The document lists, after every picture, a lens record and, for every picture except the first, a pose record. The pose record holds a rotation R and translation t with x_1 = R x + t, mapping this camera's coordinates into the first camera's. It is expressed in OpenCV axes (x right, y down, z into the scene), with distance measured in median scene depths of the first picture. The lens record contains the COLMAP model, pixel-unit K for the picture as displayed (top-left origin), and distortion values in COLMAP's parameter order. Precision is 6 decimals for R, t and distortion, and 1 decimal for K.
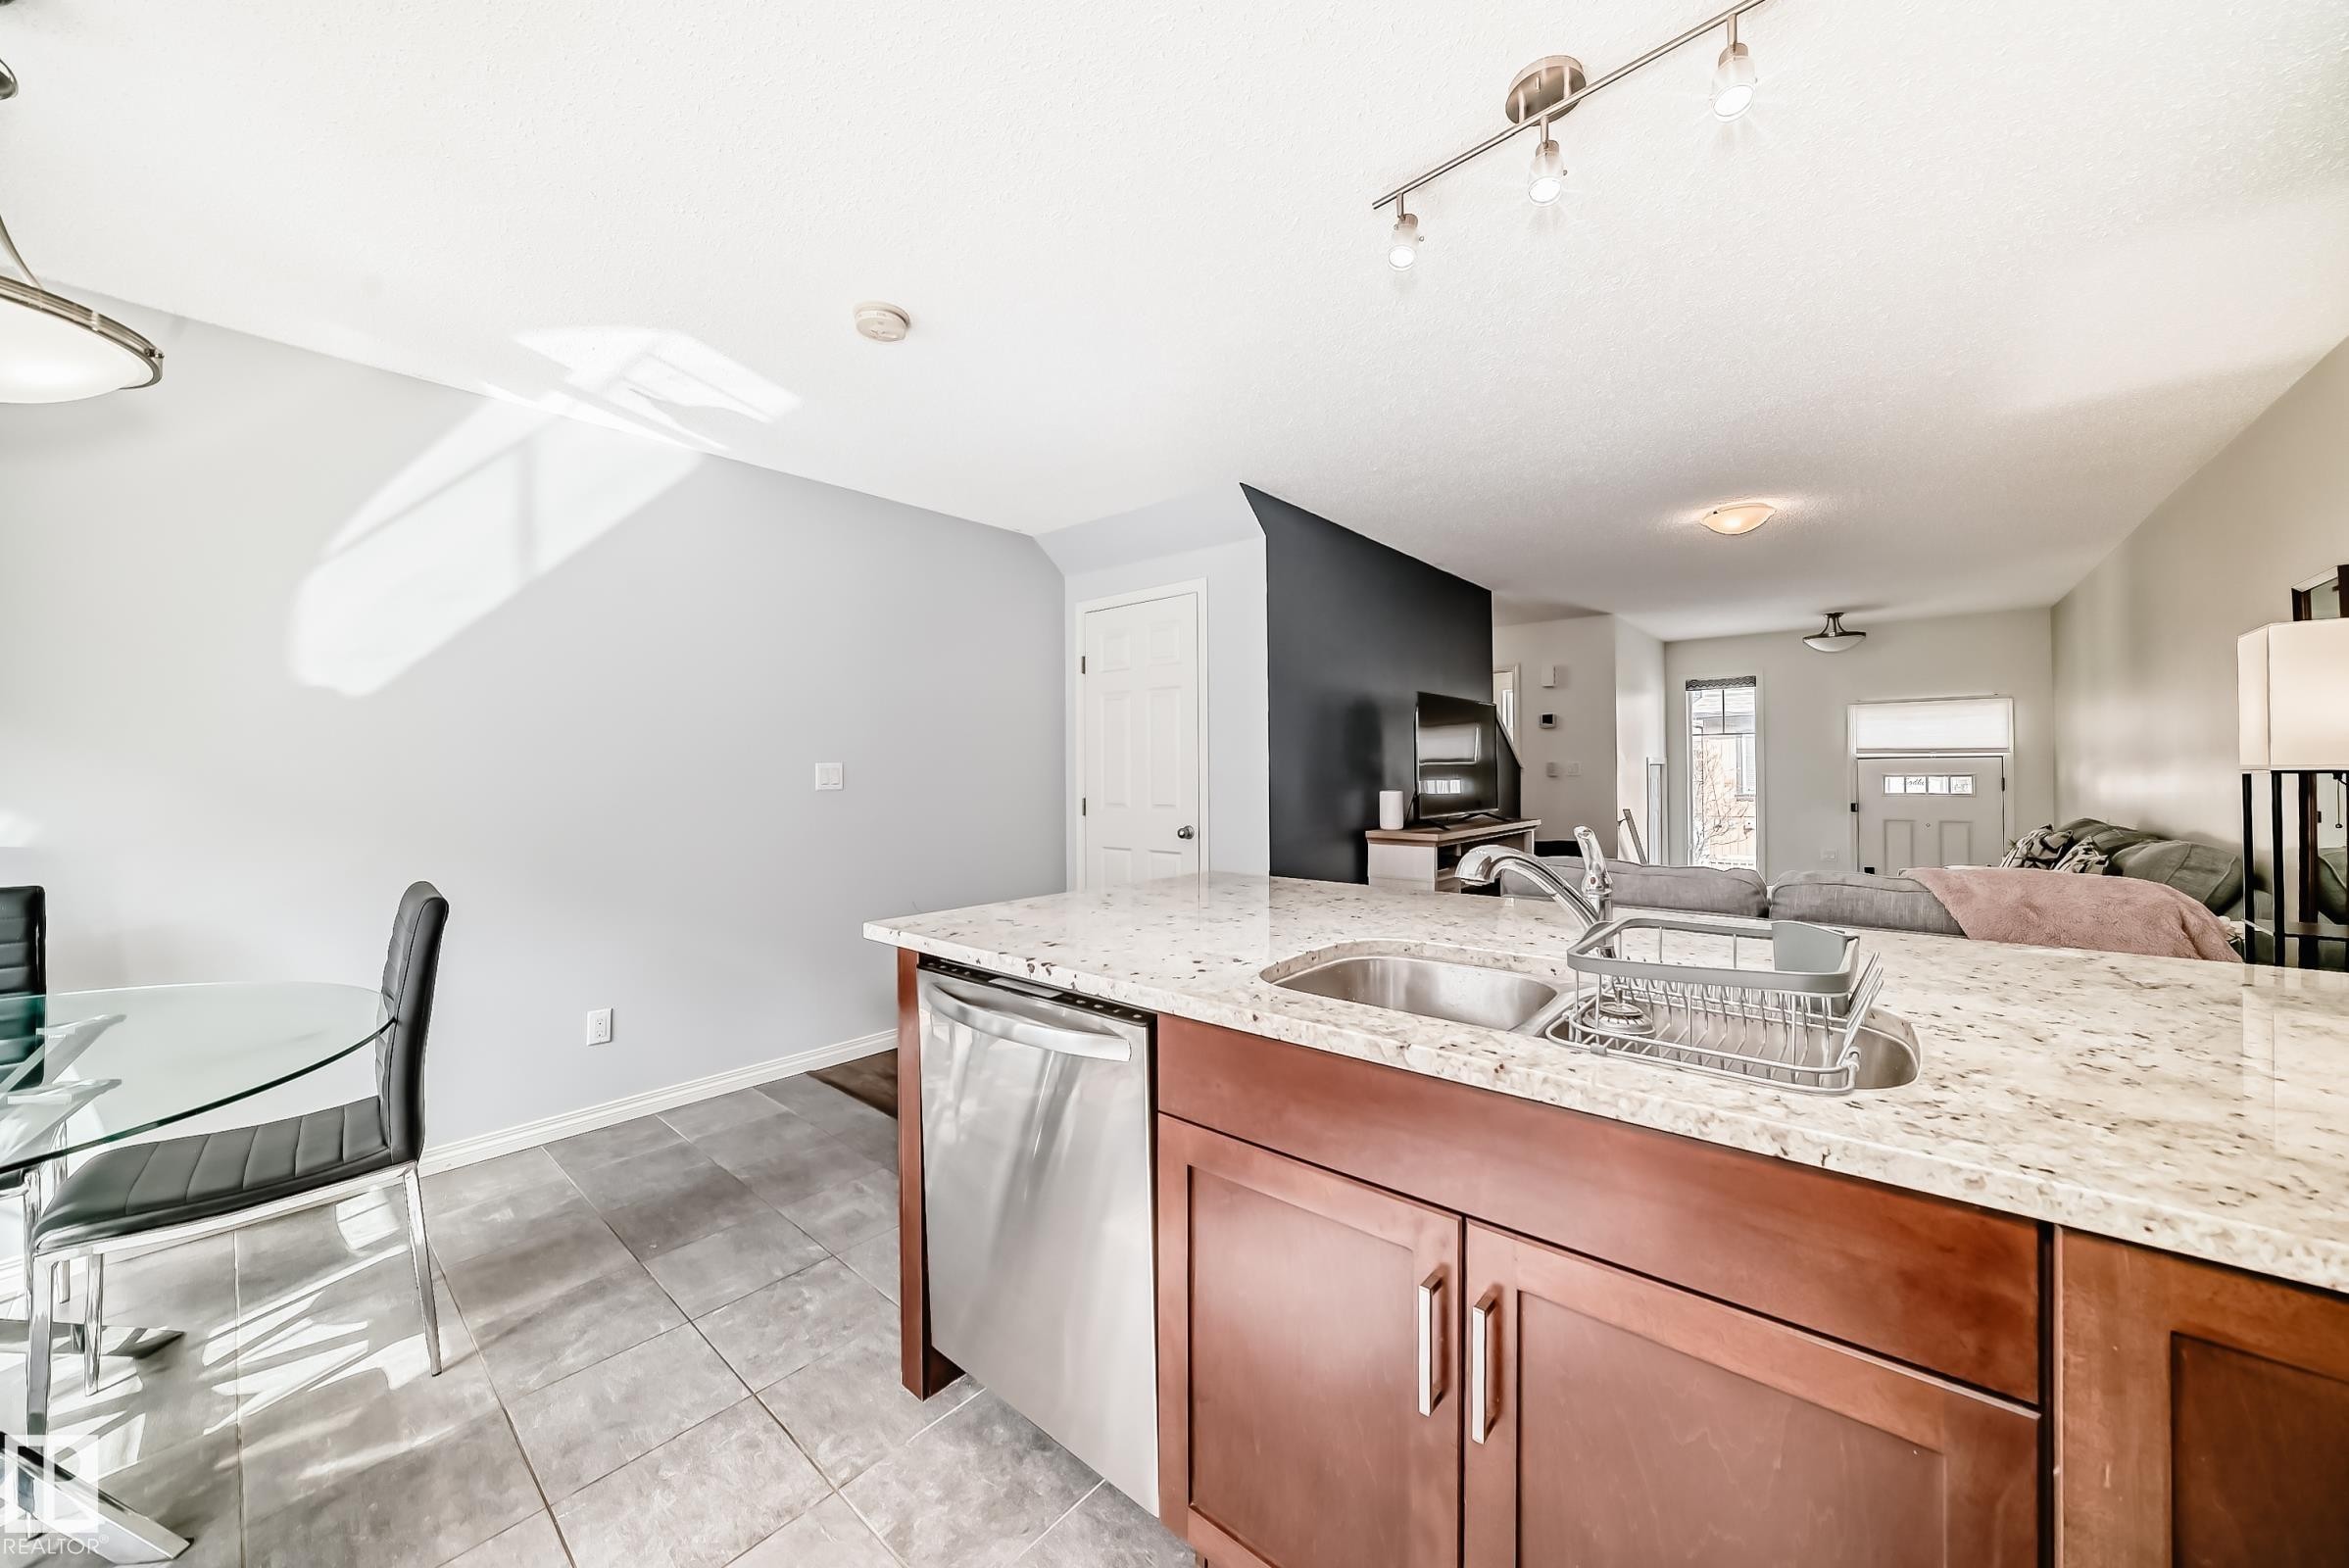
lens RADIAL K [[826.4, 0, 1179.6], [0, 826.4, 768.4], [0, 0, 1]] dist [-0.022247, 0.005386]
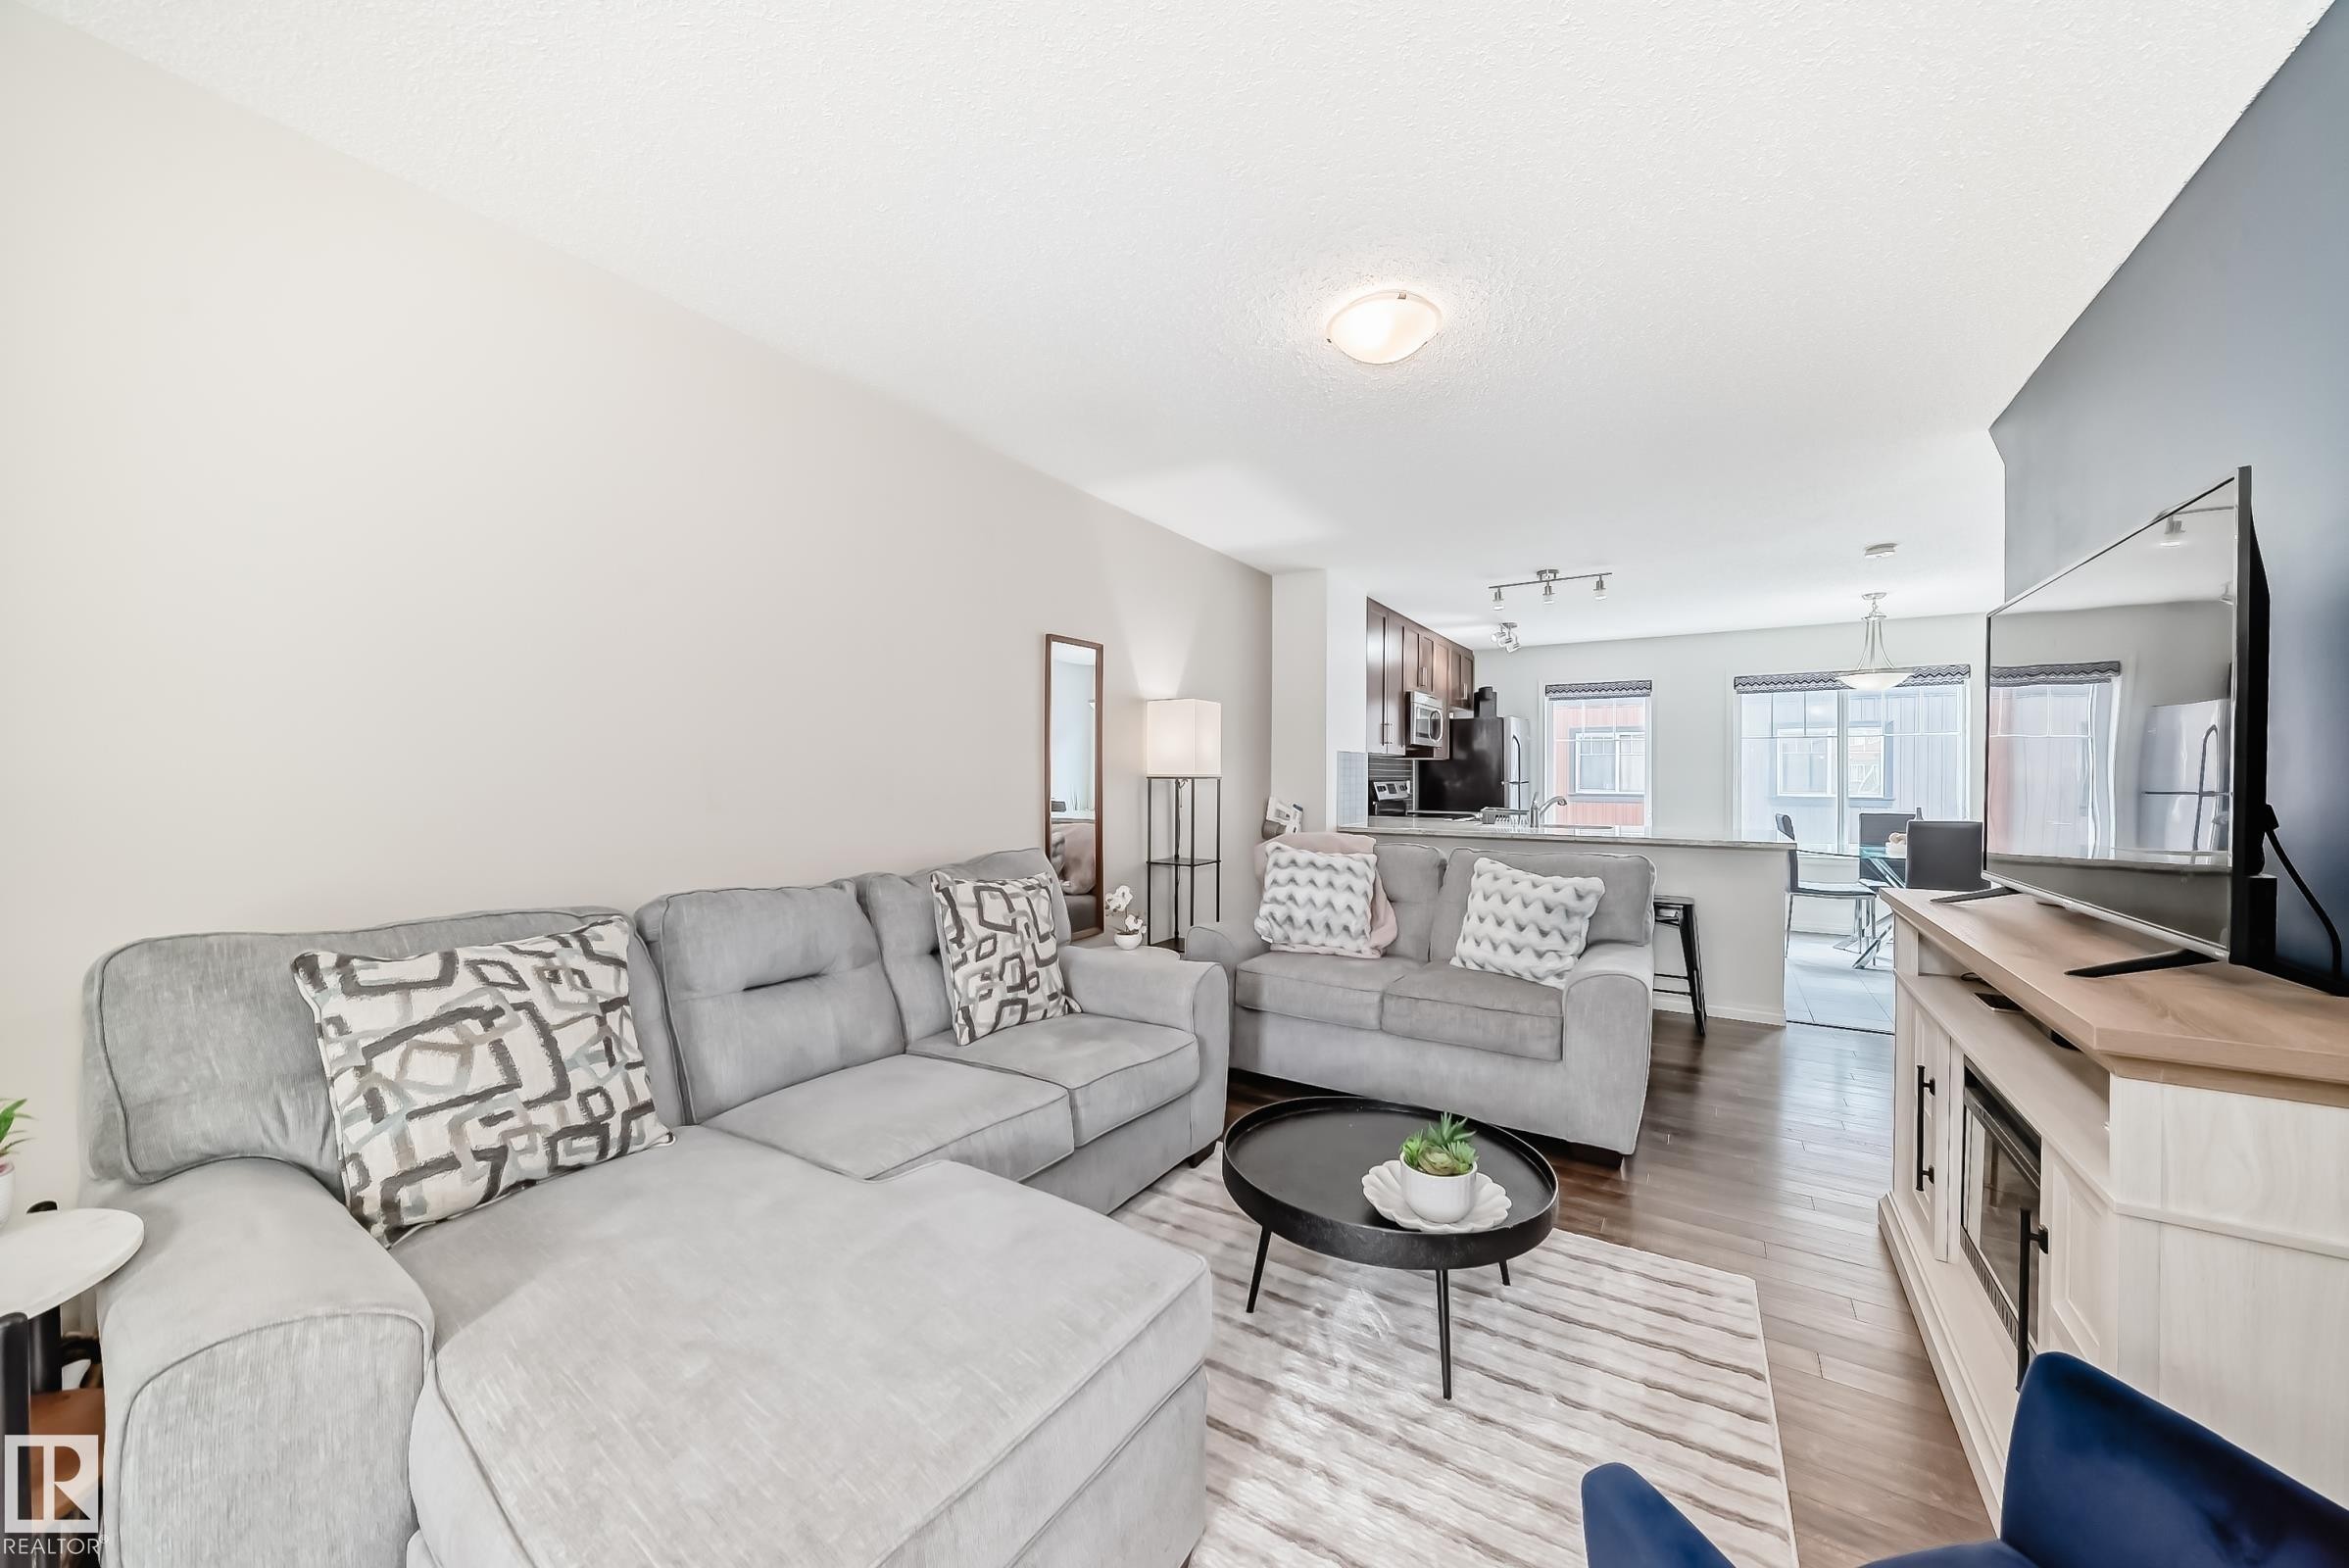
lens RADIAL K [[826.4, 0, 1154.2], [0, 826.4, 768.9], [0, 0, 1]] dist [-0.022247, 0.005386]
pose [[-0.993456, -0.005260, -0.114091, 1.416291], [-0.004224, 0.999948, -0.009319, 0.001724], [0.114134, -0.008777, -0.993427, 2.409763]]
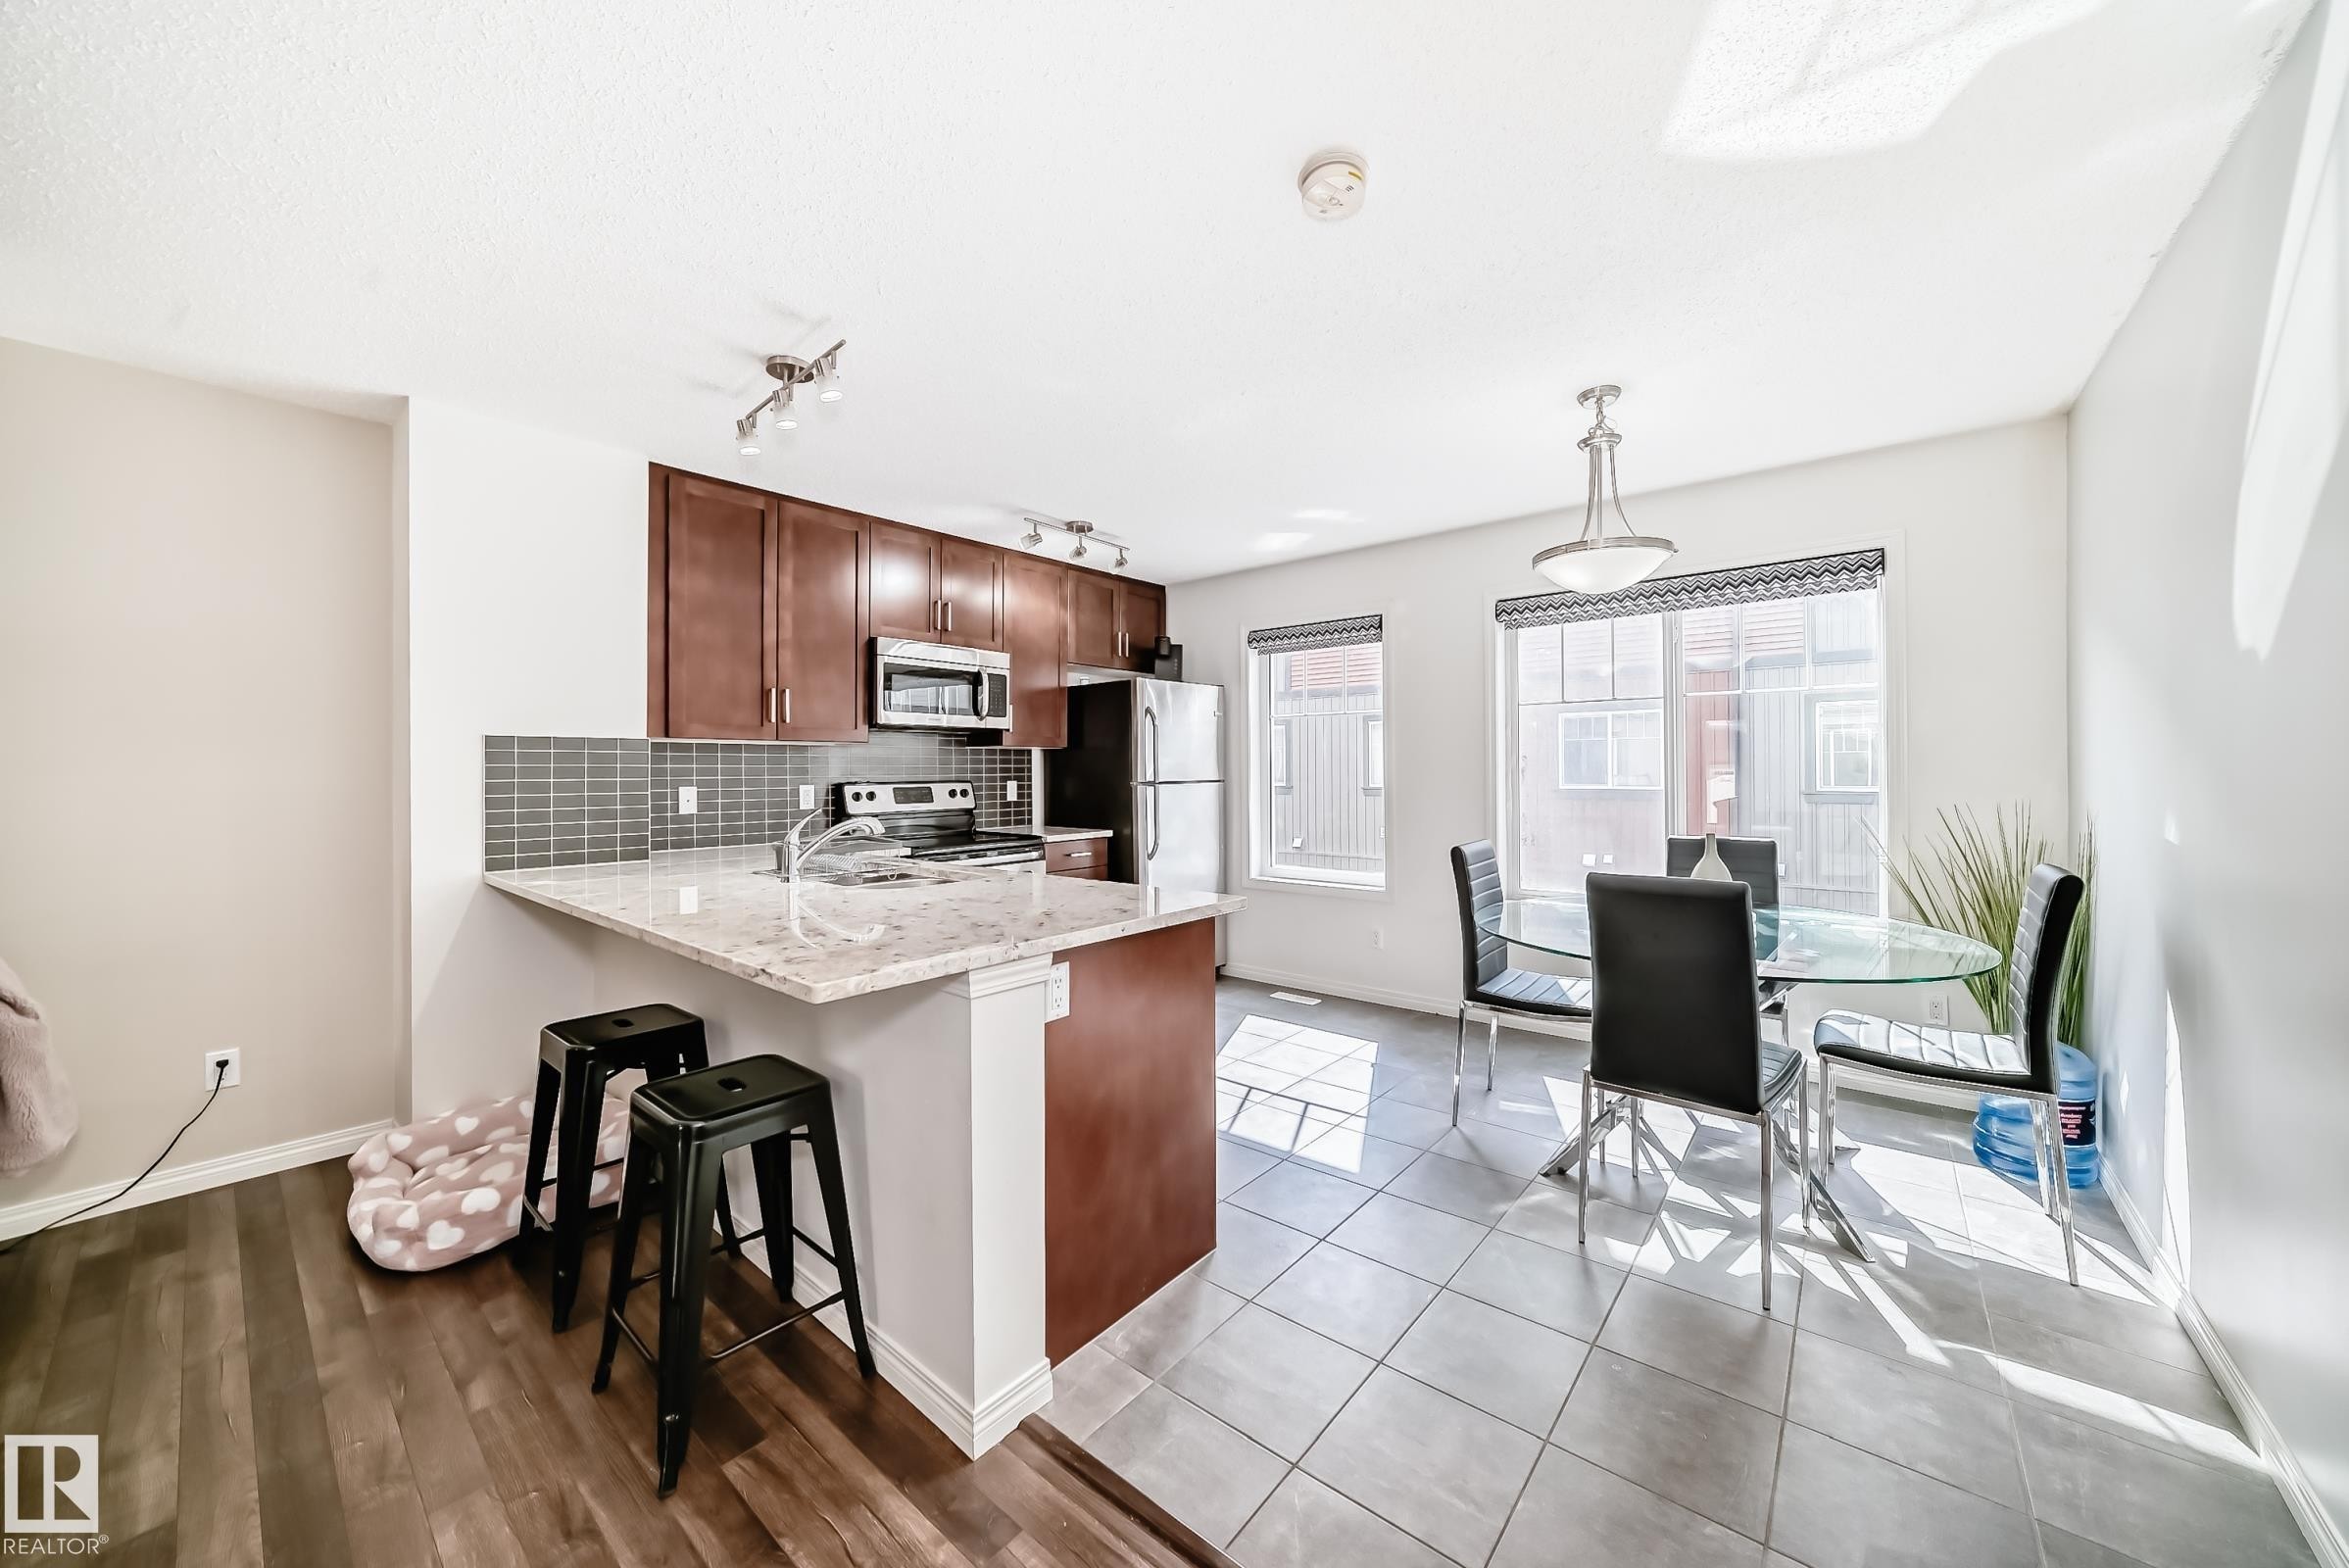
lens RADIAL K [[826.4, 0, 1162.9], [0, 826.4, 773.5], [0, 0, 1]] dist [-0.022247, 0.005386]
pose [[-0.999957, 0.009240, 0.000251, -0.170375], [0.009240, 0.999955, 0.002175, -0.005017], [-0.000231, 0.002177, -0.999998, 1.537489]]
